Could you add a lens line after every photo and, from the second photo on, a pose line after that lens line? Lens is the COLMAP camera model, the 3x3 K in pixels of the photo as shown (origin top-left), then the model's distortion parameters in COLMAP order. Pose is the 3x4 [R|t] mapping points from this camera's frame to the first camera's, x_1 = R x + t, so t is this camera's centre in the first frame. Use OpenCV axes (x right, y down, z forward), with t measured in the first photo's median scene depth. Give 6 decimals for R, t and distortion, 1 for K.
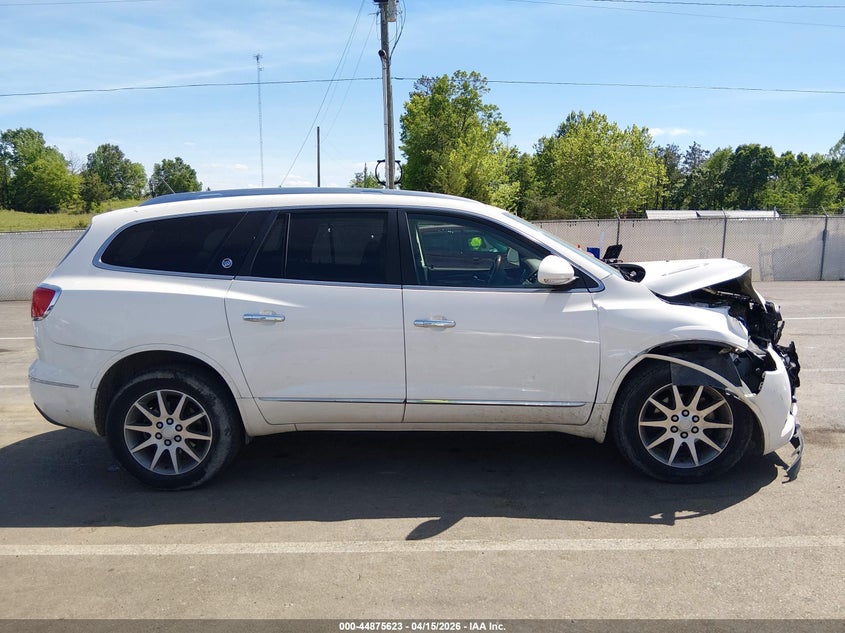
lens RADIAL K [[633.0, 0, 420.8], [0, 633.0, 322.6], [0, 0, 1]] dist [0.076616, -0.127065]
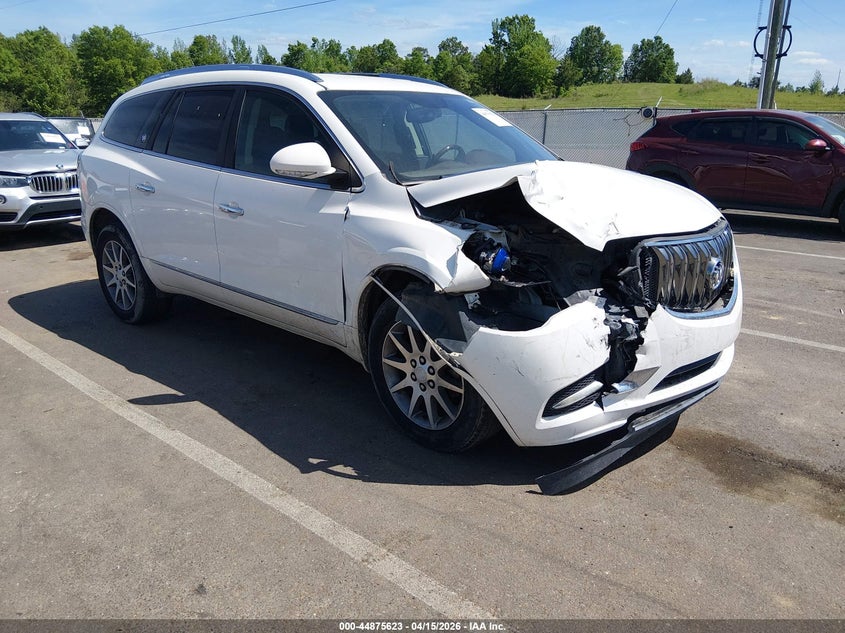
lens RADIAL K [[633.0, 0, 420.8], [0, 633.0, 322.6], [0, 0, 1]] dist [0.076616, -0.127065]
pose [[0.774871, 0.210433, -0.596064, 0.899292], [-0.107248, 0.973056, 0.204105, -0.063422], [0.622954, -0.094229, 0.776562, 0.419675]]
